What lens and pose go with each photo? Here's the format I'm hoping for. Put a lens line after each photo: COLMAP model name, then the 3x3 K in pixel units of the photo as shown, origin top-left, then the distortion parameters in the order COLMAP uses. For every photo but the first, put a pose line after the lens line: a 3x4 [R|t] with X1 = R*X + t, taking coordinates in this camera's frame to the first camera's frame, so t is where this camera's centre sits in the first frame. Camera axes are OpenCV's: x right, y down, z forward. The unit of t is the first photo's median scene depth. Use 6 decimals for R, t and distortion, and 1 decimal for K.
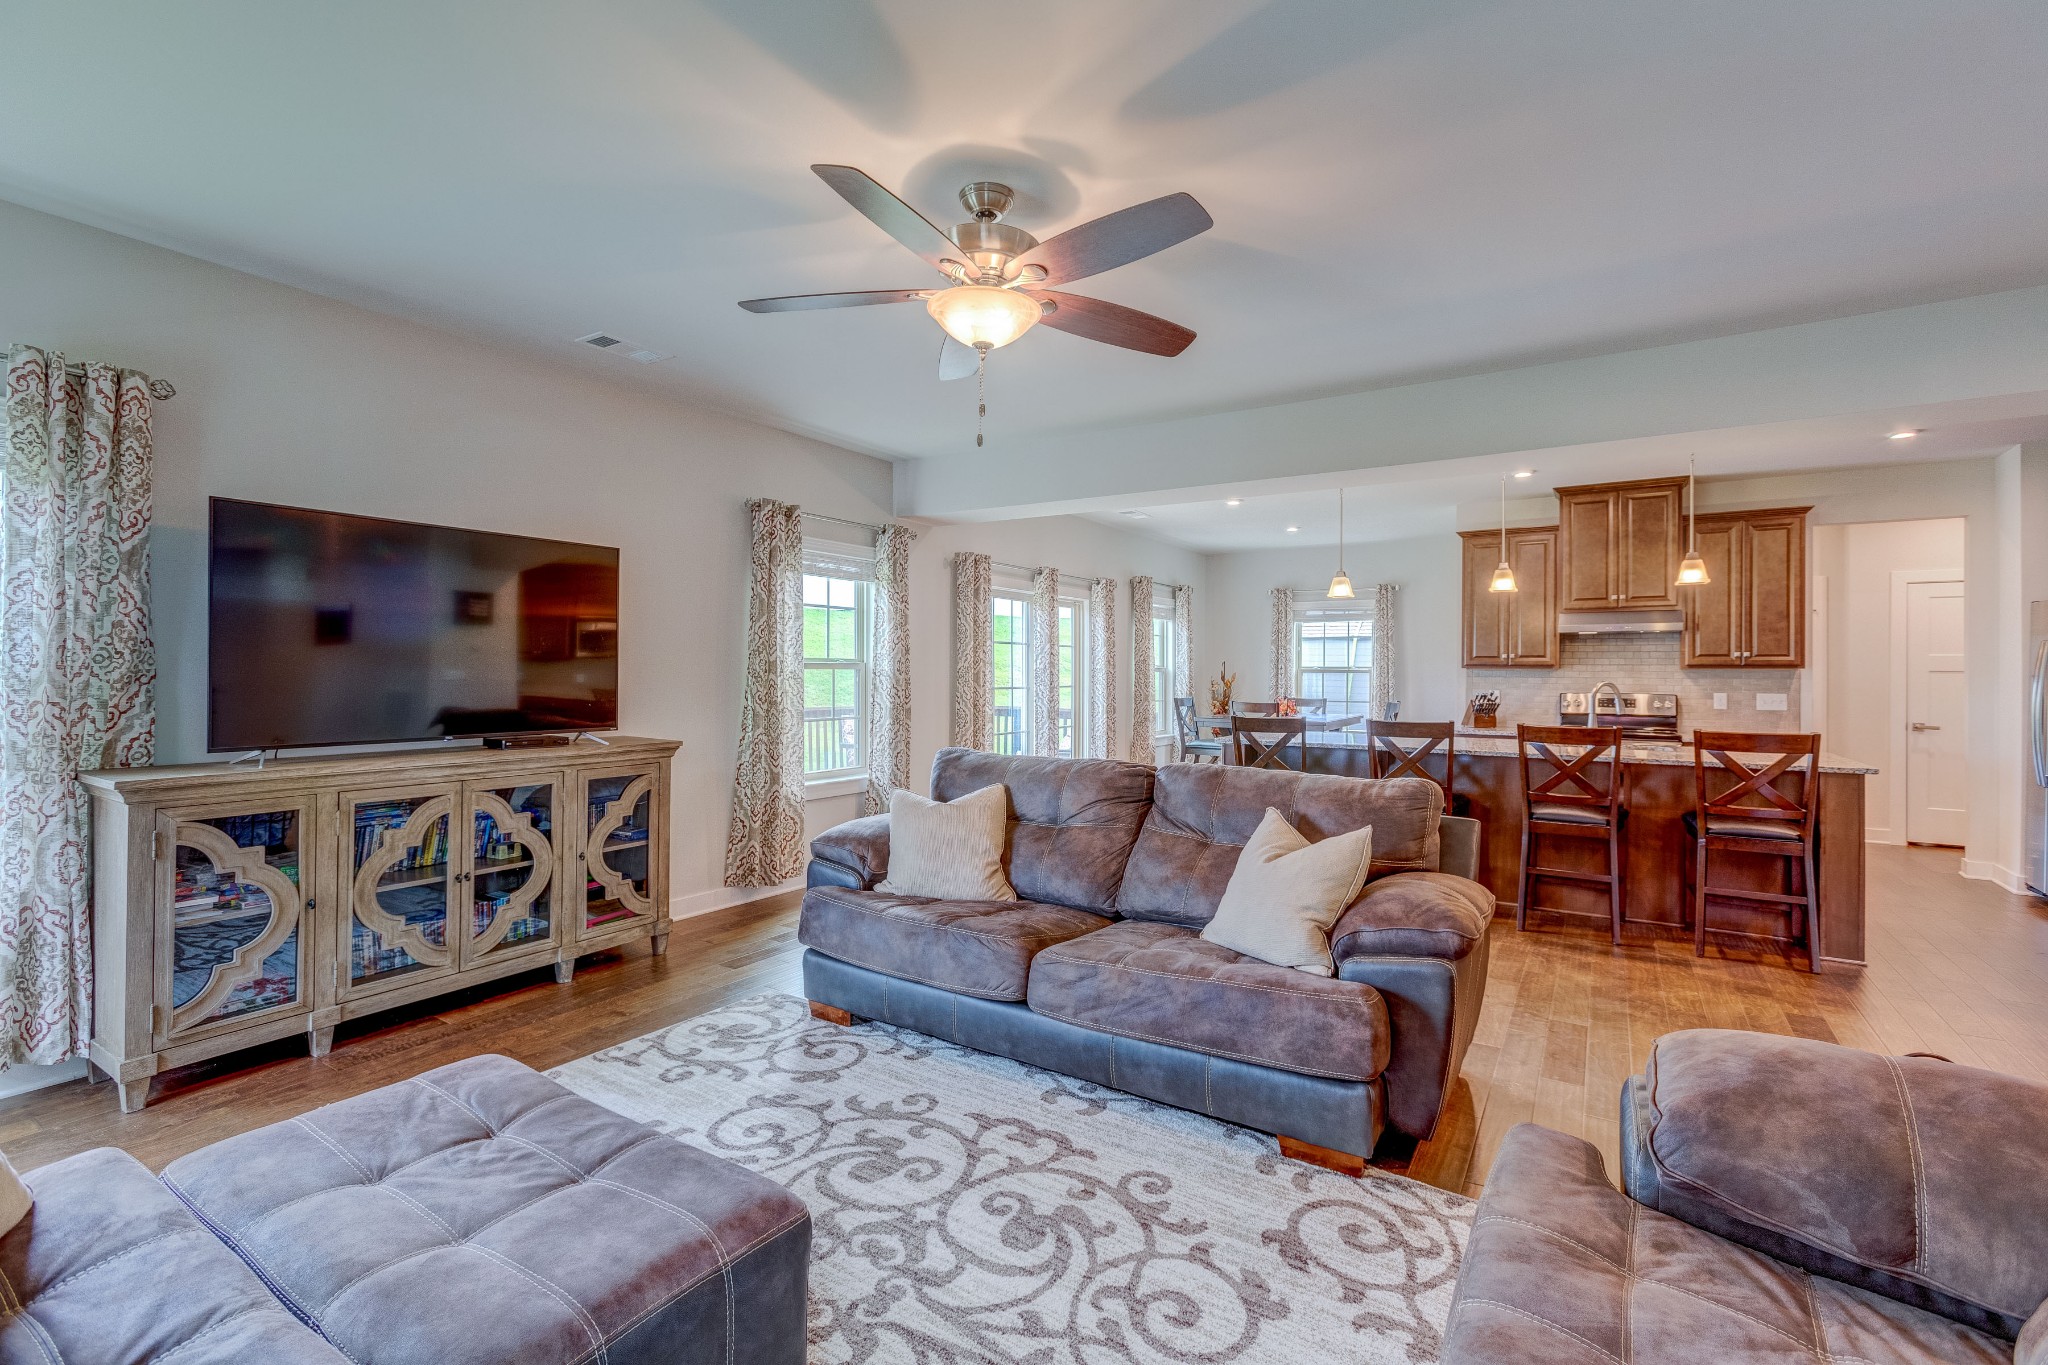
lens RADIAL K [[916.3, 0, 1019.4], [0, 916.3, 668.7], [0, 0, 1]] dist [-0.003356, 0.006035]
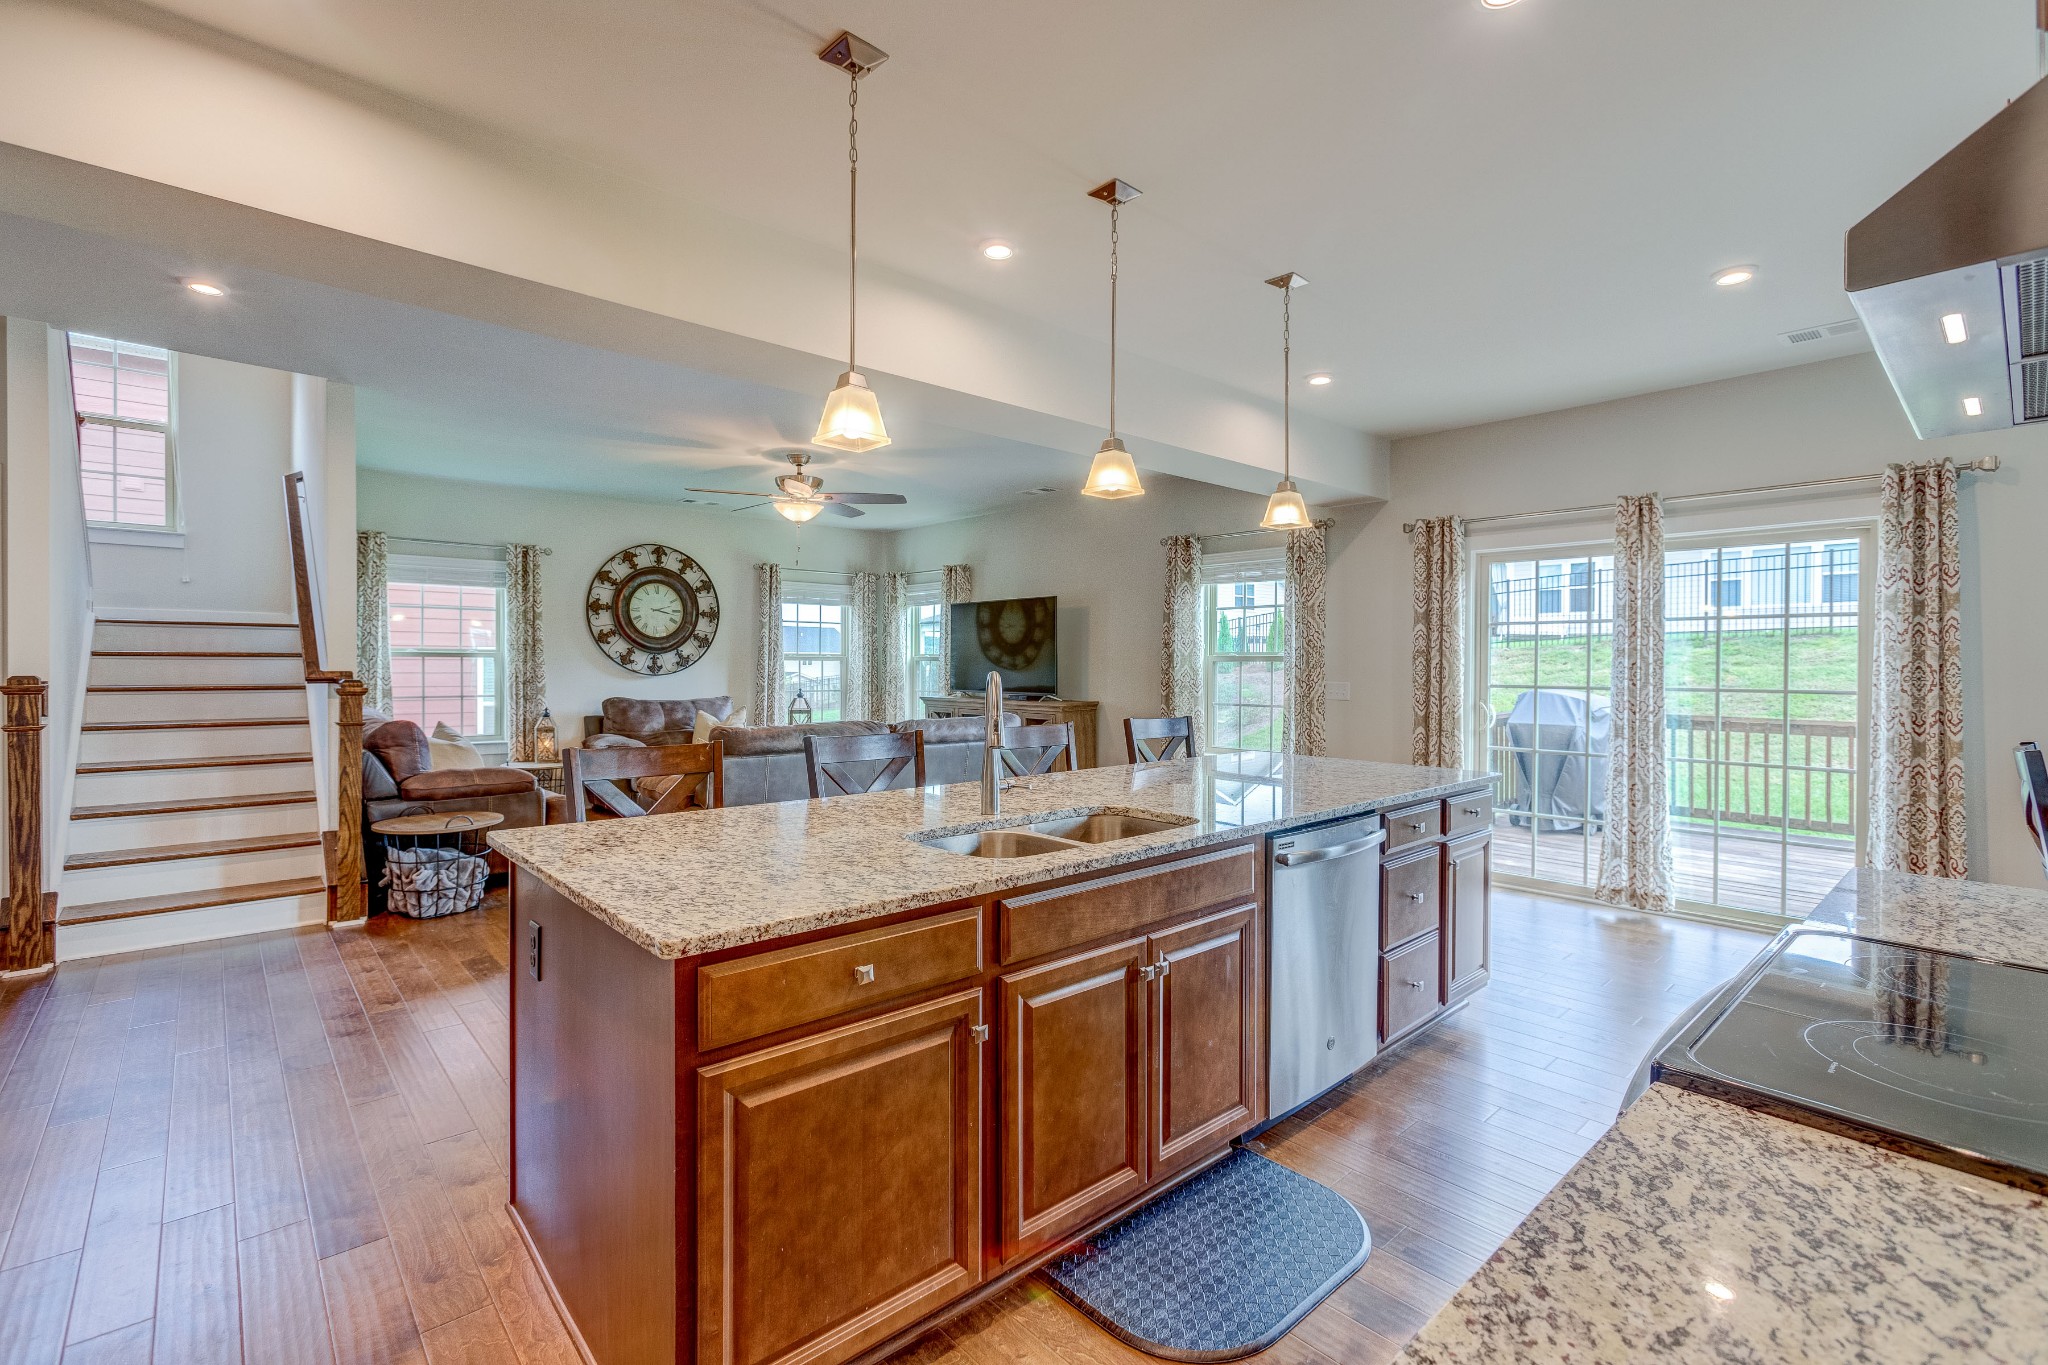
lens RADIAL K [[916.3, 0, 1033.1], [0, 916.3, 673.5], [0, 0, 1]] dist [-0.003356, 0.006035]
pose [[-0.253285, 0.003611, -0.967385, 0.988592], [-0.002660, 0.999987, 0.004429, 0.011095], [0.967388, 0.003695, -0.253272, 1.038660]]
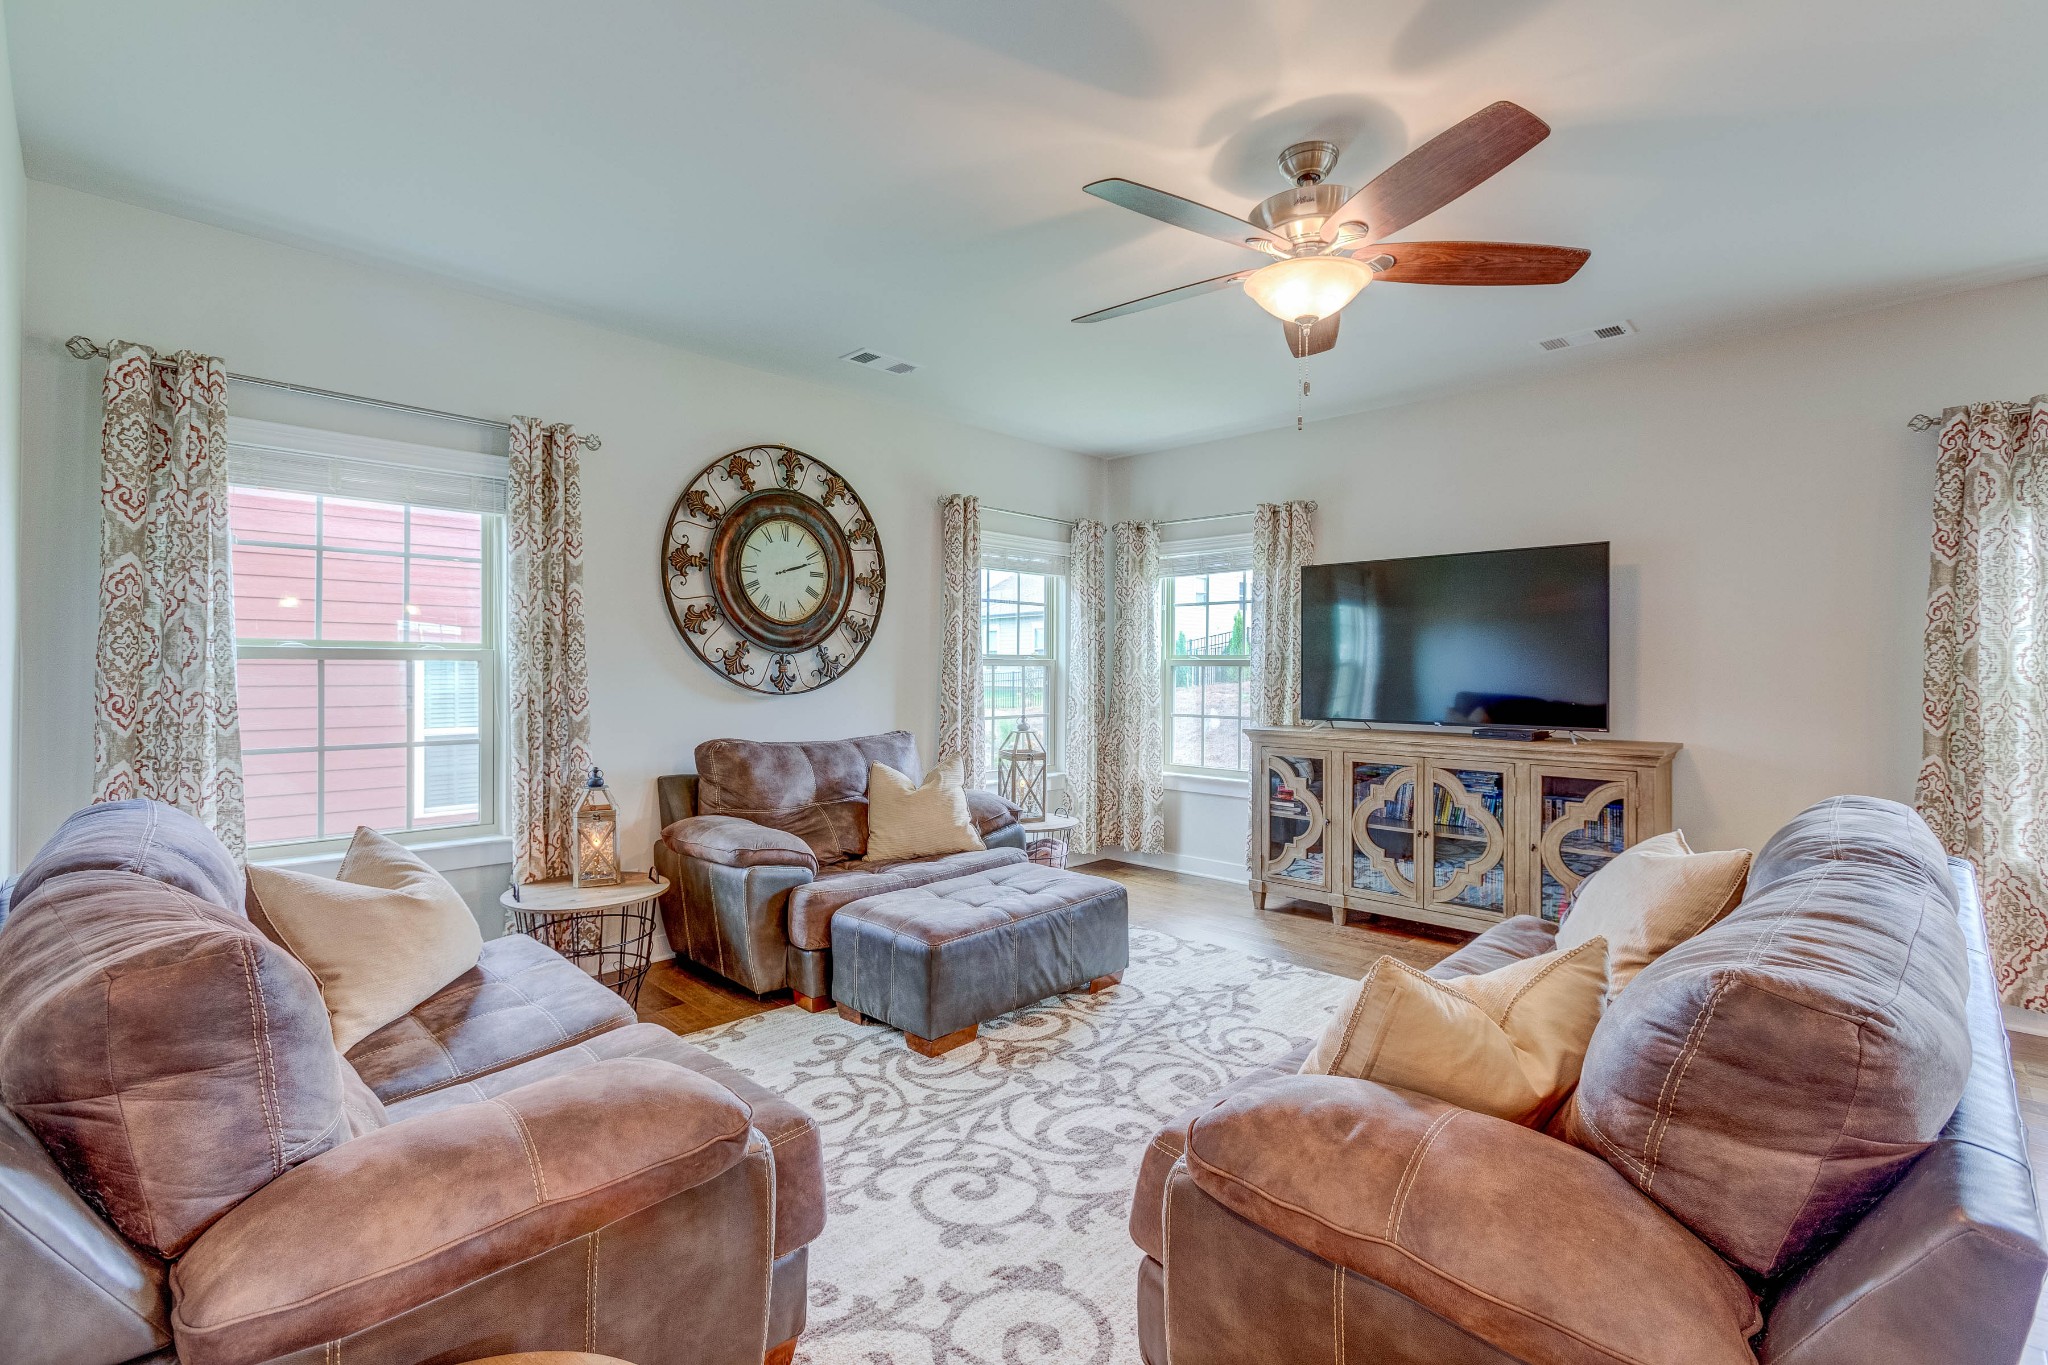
lens RADIAL K [[916.3, 0, 1035.1], [0, 916.3, 677.6], [0, 0, 1]] dist [-0.003356, 0.006035]
pose [[-0.182480, 0.002874, -0.983205, 0.443600], [-0.000590, 0.999995, 0.003033, 0.005499], [0.983209, 0.001134, -0.182477, 0.428221]]
